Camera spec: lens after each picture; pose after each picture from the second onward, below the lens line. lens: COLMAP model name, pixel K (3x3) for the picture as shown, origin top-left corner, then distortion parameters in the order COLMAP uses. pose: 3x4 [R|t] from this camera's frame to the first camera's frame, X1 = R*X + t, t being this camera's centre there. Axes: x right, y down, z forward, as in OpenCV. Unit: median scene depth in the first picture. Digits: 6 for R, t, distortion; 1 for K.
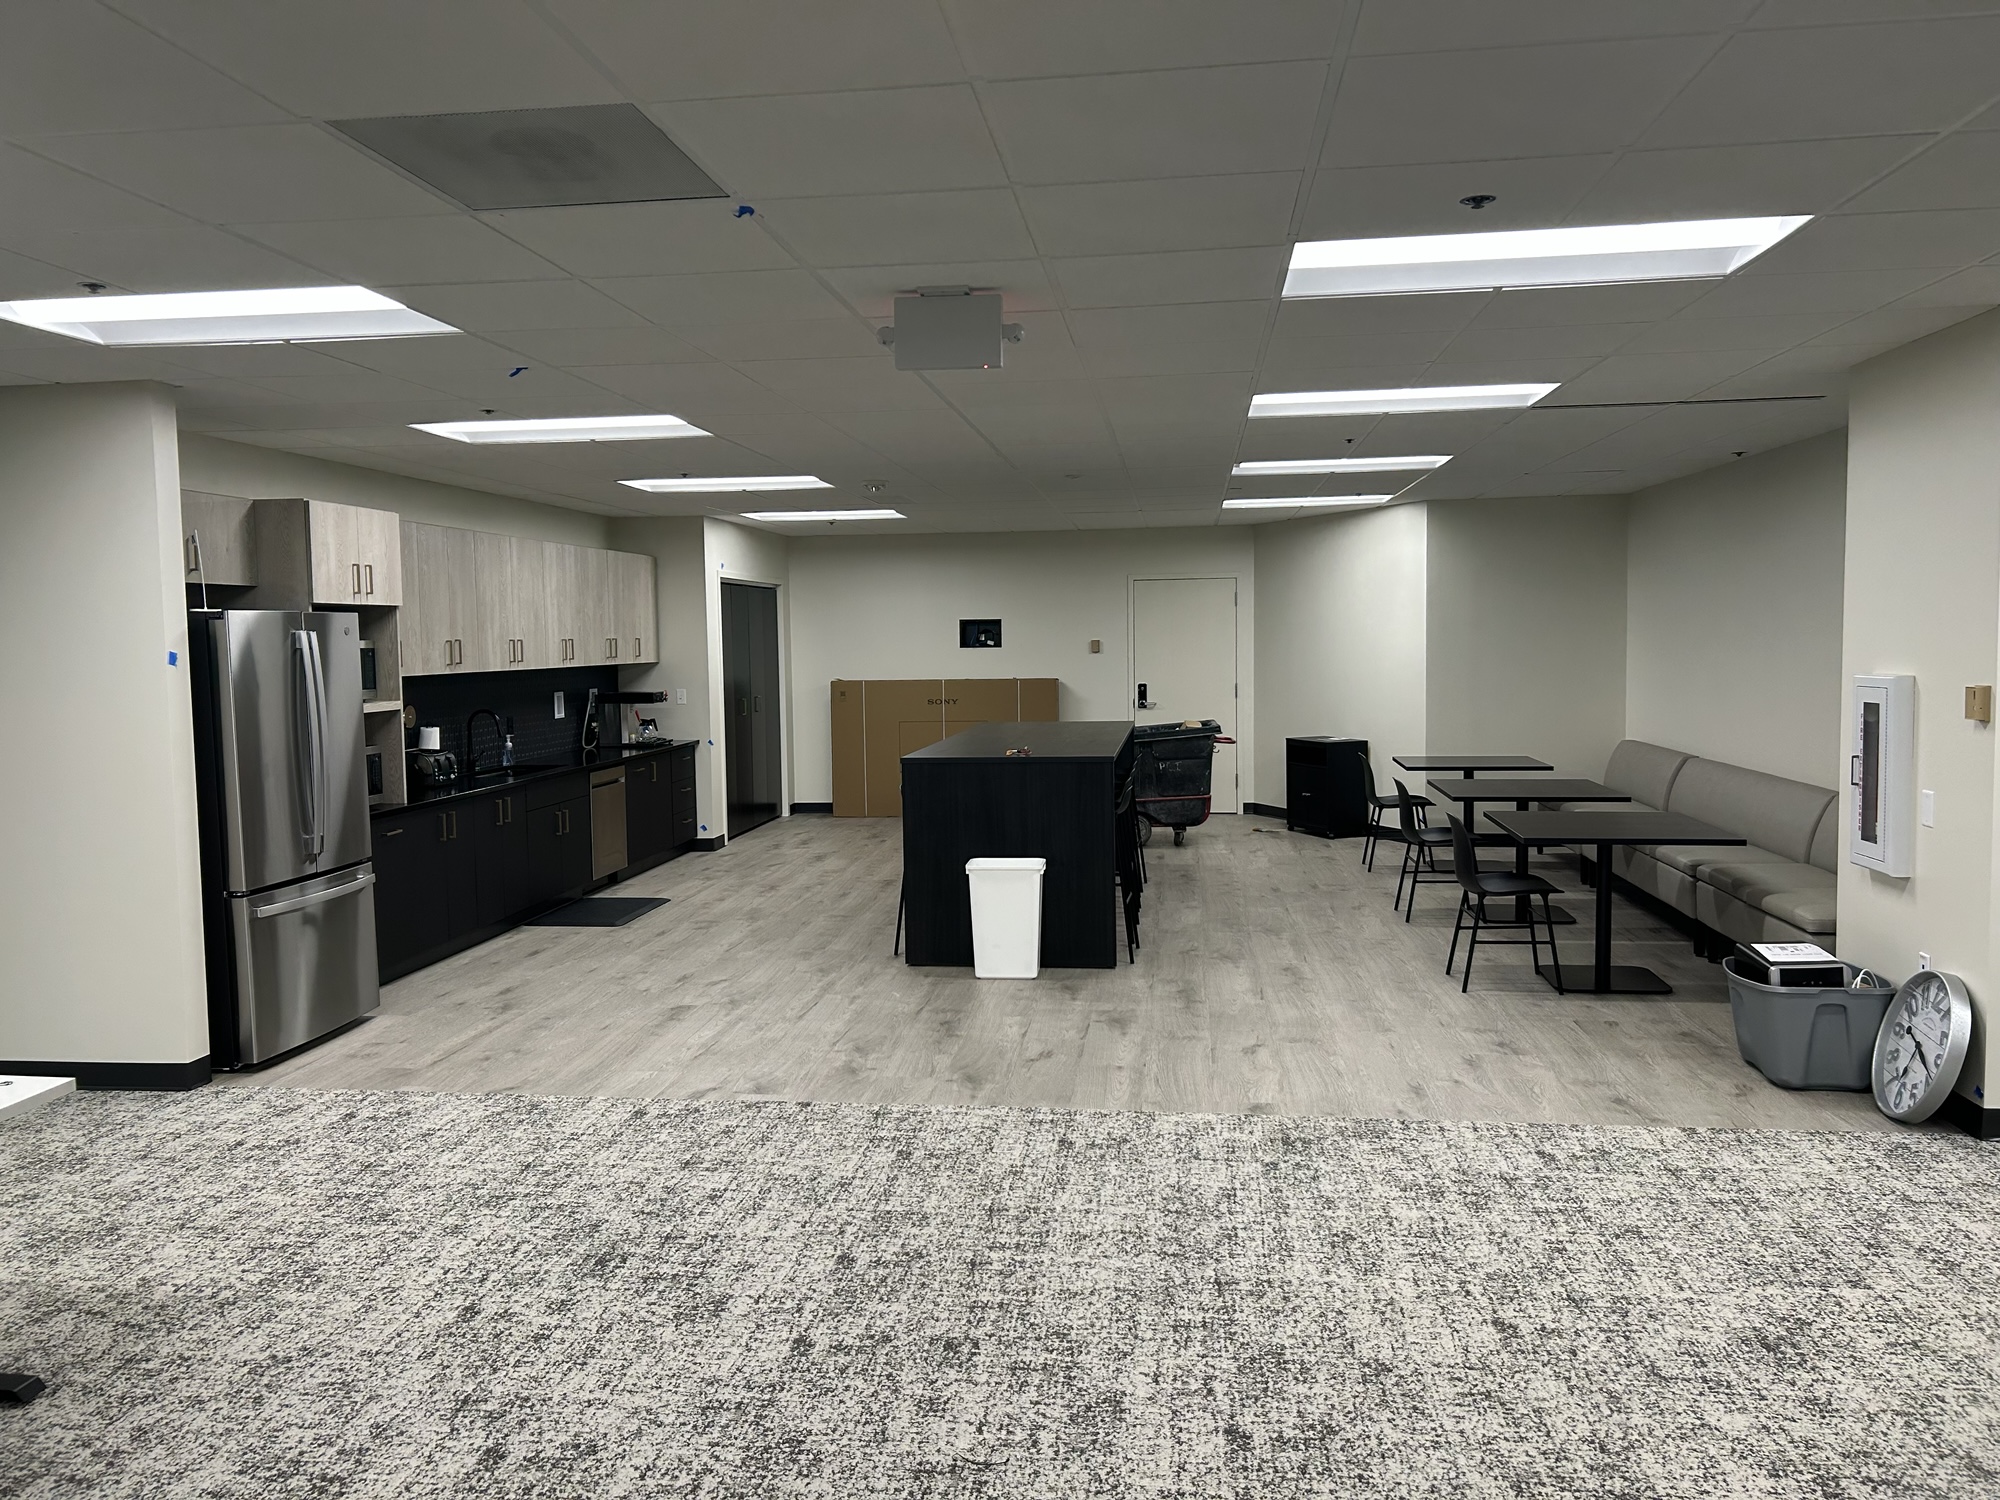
lens RADIAL K [[1505.1, 0, 1000.0], [0, 1505.1, 750.0], [0, 0, 1]] dist [0.061419, -0.063857]
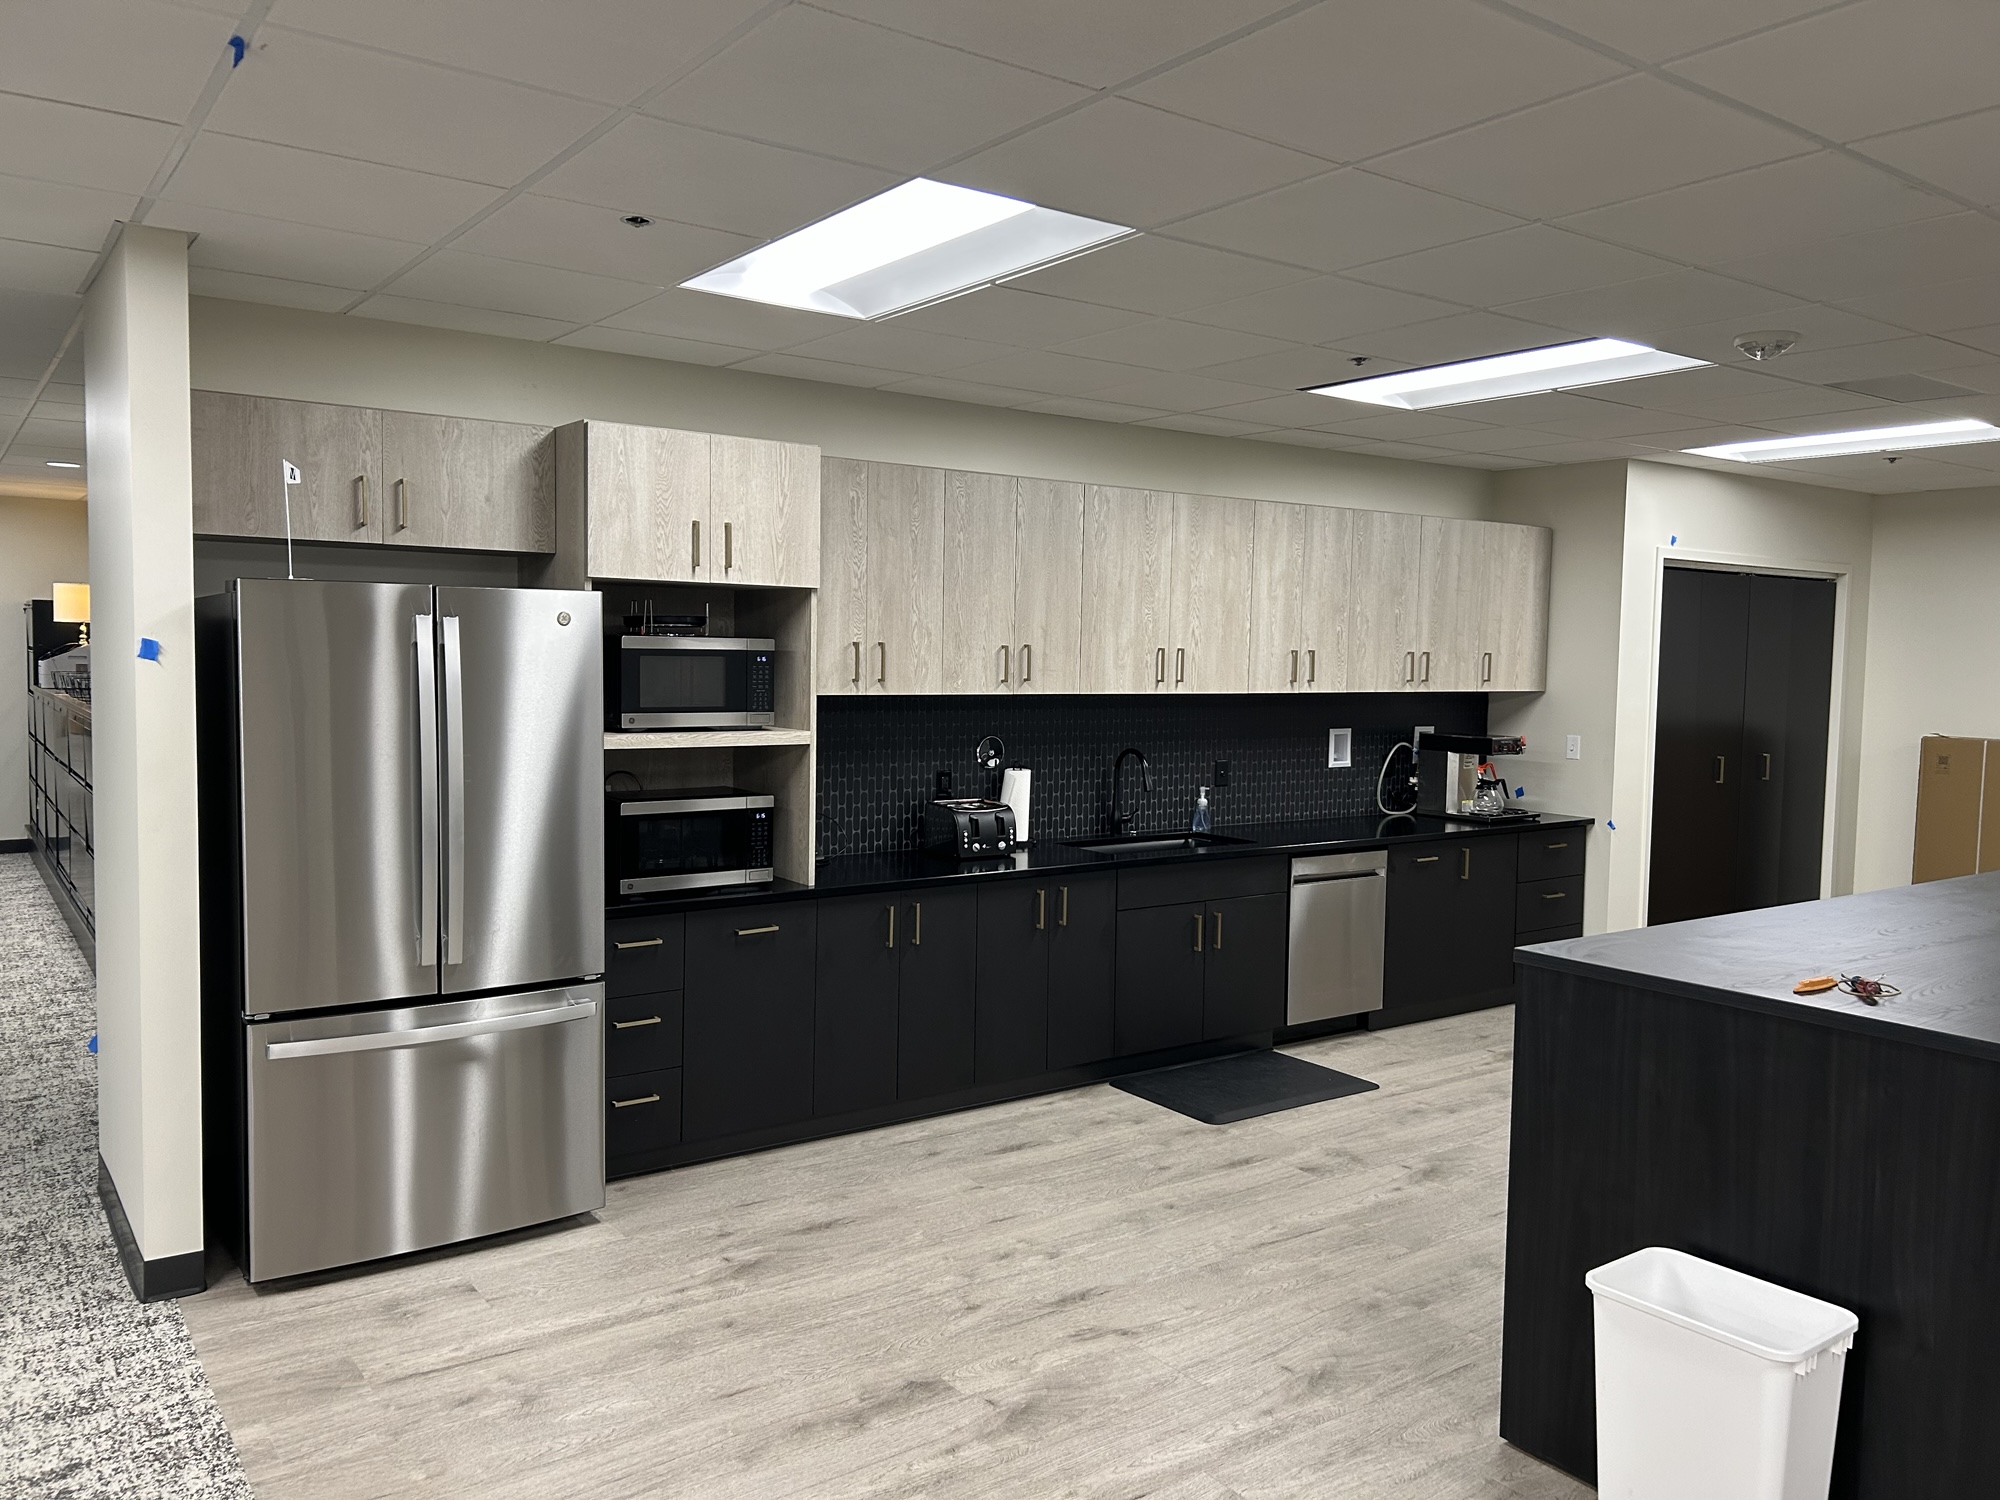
lens RADIAL K [[1505.1, 0, 1000.0], [0, 1505.1, 750.0], [0, 0, 1]] dist [0.061419, -0.063857]
pose [[0.683923, 0.080415, -0.725109, 0.139474], [-0.086573, 0.995830, 0.028783, -0.050456], [0.724400, 0.043089, 0.688032, 0.608591]]
